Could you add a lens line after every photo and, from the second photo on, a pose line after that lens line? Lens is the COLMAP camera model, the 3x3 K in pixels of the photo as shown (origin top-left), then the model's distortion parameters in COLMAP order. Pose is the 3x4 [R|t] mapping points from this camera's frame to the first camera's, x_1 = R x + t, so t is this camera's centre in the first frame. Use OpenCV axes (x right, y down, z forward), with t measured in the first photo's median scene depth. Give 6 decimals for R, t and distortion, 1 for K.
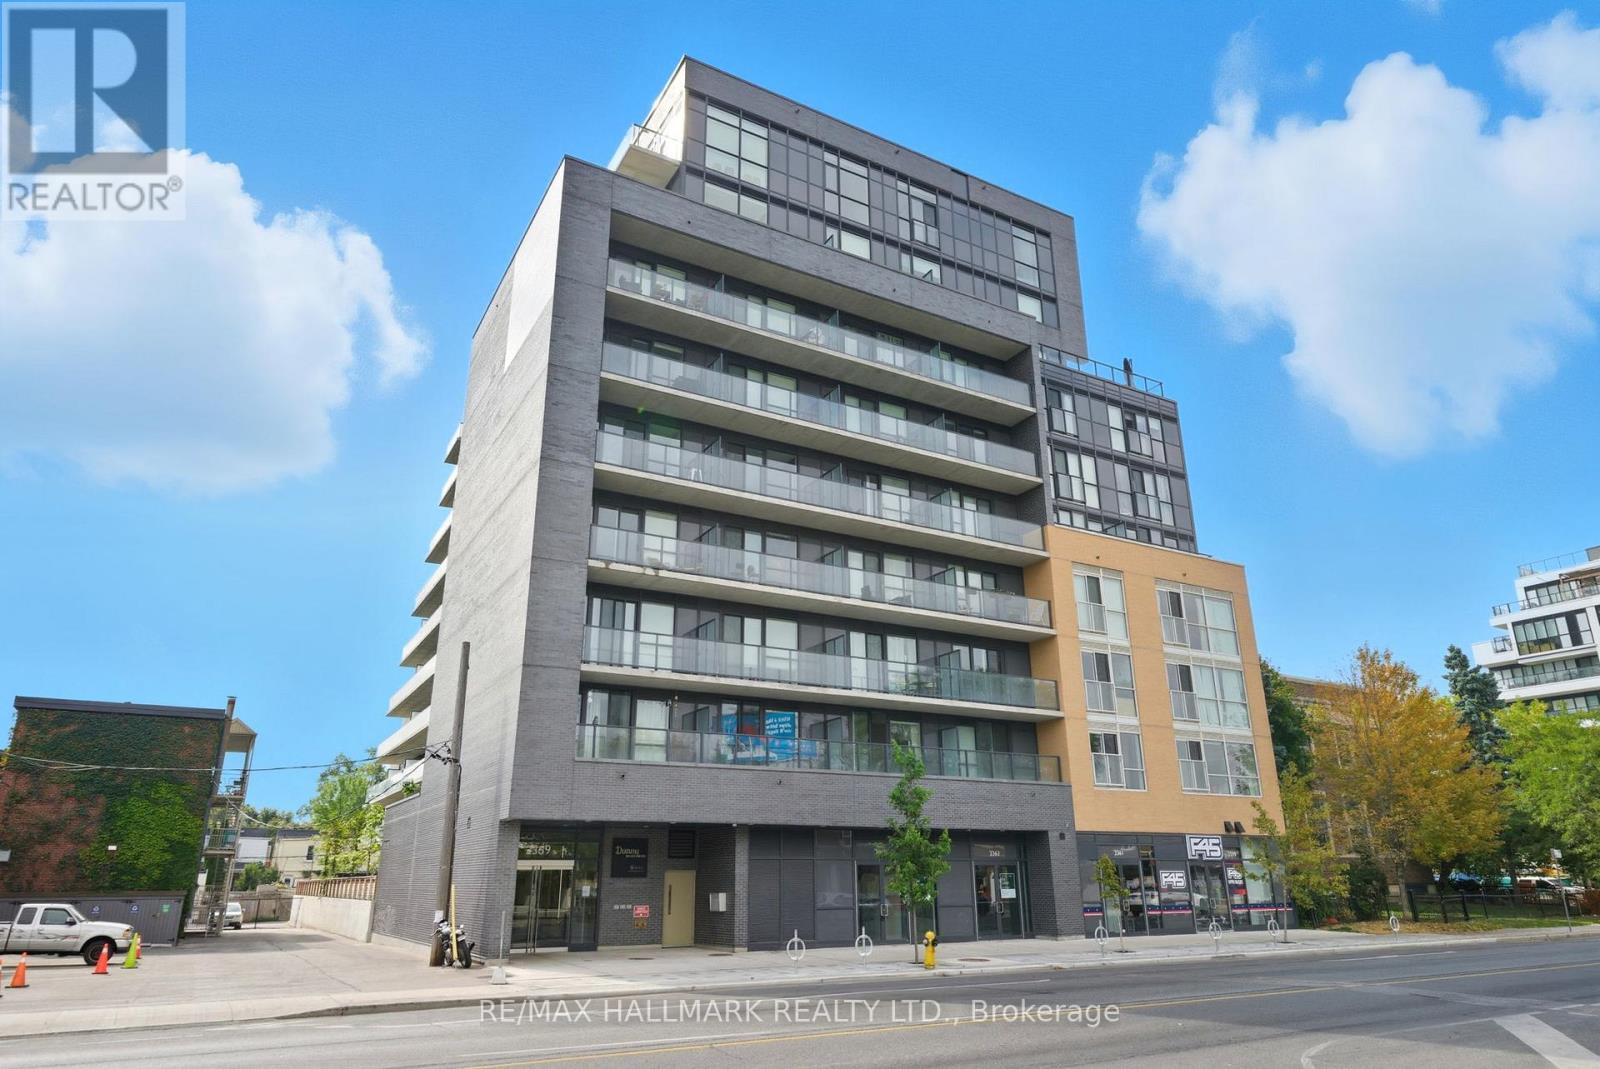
lens RADIAL K [[1003.9, 0, 800.0], [0, 1003.9, 534.5], [0, 0, 1]] dist [0.002487, -0.002009]
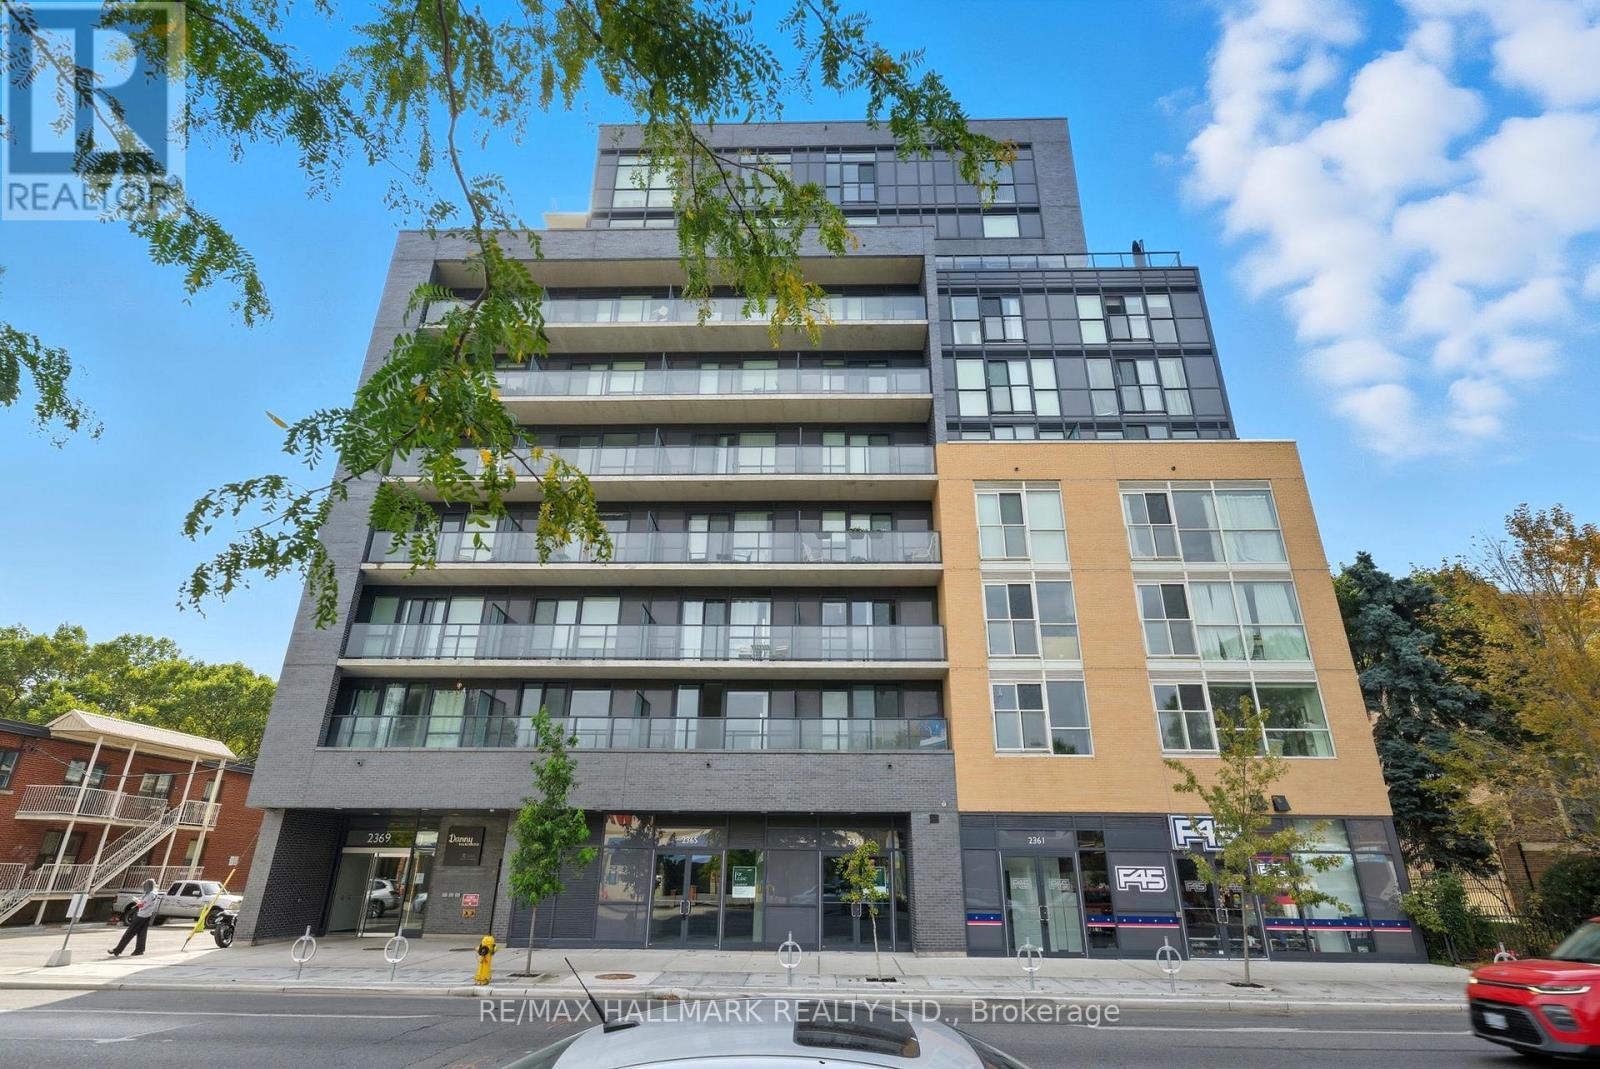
lens RADIAL K [[799.2, 0, 800.0], [0, 799.2, 534.5], [0, 0, 1]] dist [-0.000513, 0.000887]
pose [[0.853555, -0.189559, -0.485295, 0.468583], [0.155331, 0.981691, -0.110252, 0.123394], [0.497309, 0.018725, 0.867372, 0.368192]]
